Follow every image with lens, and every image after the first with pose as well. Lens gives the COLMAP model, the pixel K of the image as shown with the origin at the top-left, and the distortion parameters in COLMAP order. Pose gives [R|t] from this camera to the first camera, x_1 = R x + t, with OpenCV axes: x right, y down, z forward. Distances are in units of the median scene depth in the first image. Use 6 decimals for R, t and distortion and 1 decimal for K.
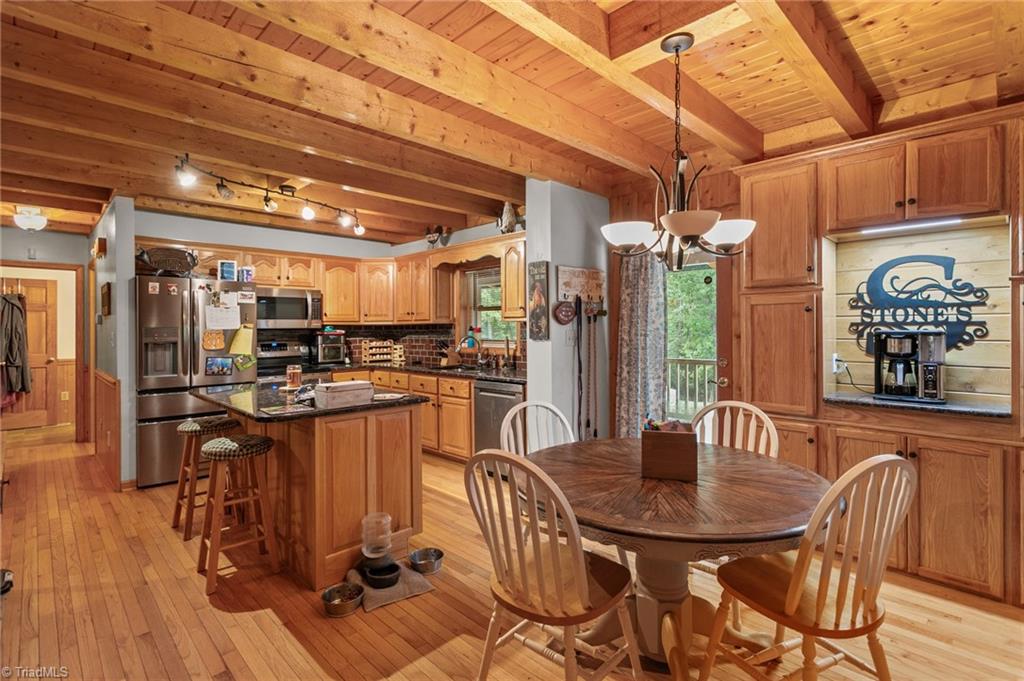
lens RADIAL K [[488.7, 0, 513.4], [0, 488.7, 329.1], [0, 0, 1]] dist [0.002015, 0.000722]
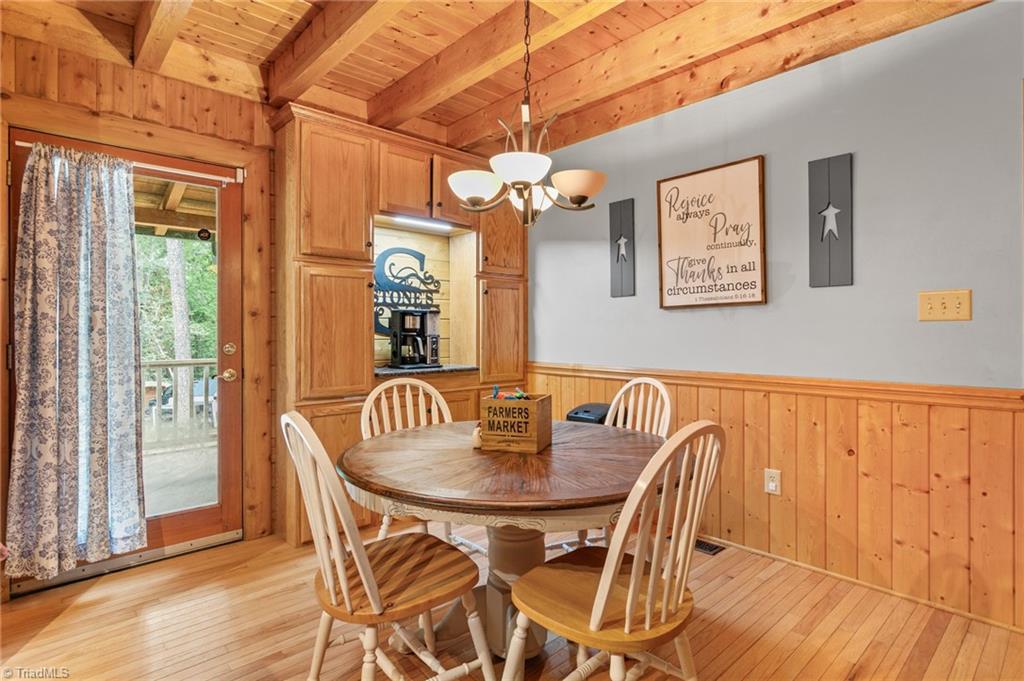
lens RADIAL K [[532.9, 0, 515.9], [0, 532.9, 330.1], [0, 0, 1]] dist [-0.000217, -0.000113]
pose [[0.031590, 0.004970, 0.999489, -0.273362], [0.003333, 0.999982, -0.005077, 0.033548], [-0.999495, 0.003492, 0.031573, 0.398660]]
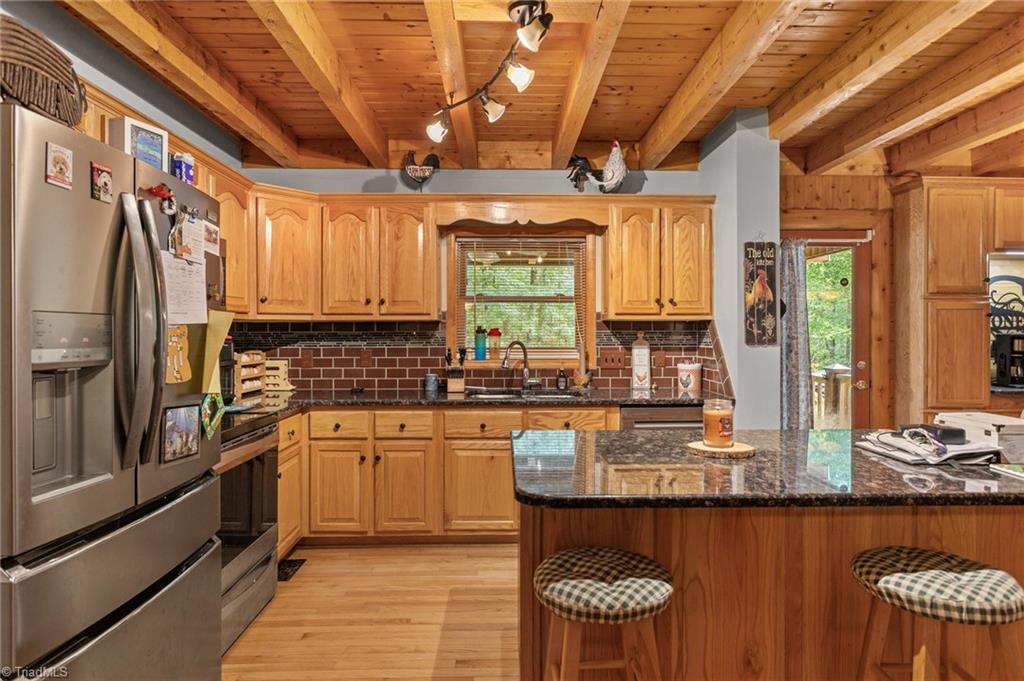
lens RADIAL K [[594.1, 0, 516.2], [0, 594.1, 335.4], [0, 0, 1]] dist [-0.002093, 0.001734]
pose [[0.679220, 0.002875, 0.733930, -0.699621], [-0.002906, 0.999995, -0.001228, 0.007816], [-0.733929, -0.001299, 0.679224, 0.513487]]
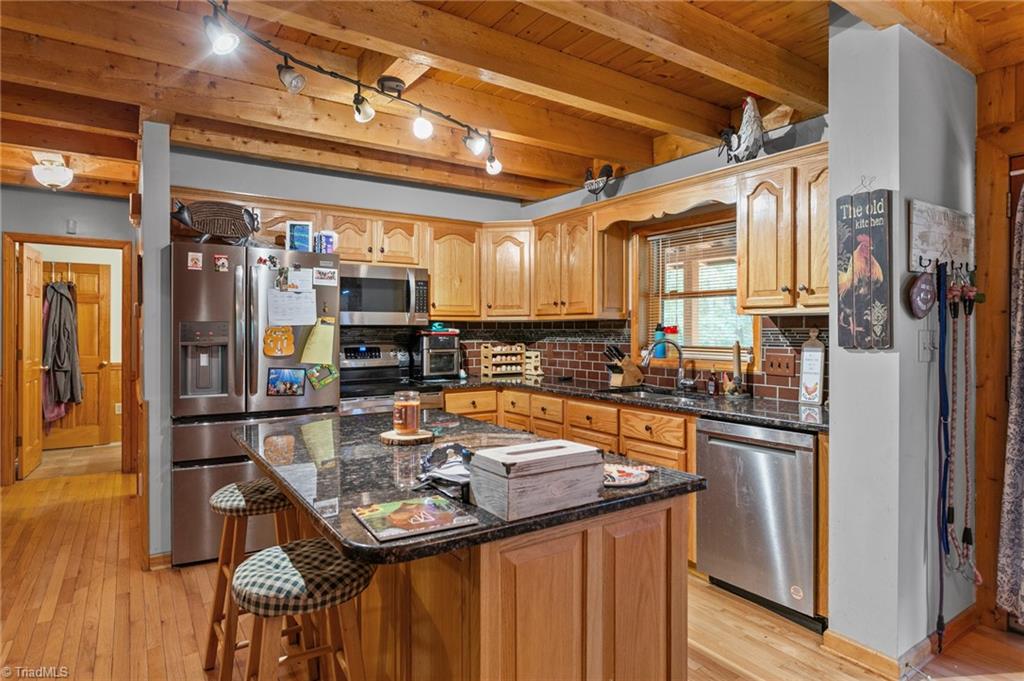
lens RADIAL K [[578.9, 0, 513.9], [0, 578.9, 333.9], [0, 0, 1]] dist [-0.008915, 0.000168]
pose [[0.982601, 0.008177, -0.185550, -0.150173], [-0.007126, 0.999955, 0.006331, 0.004295], [0.185593, -0.004898, 0.982614, 0.278820]]
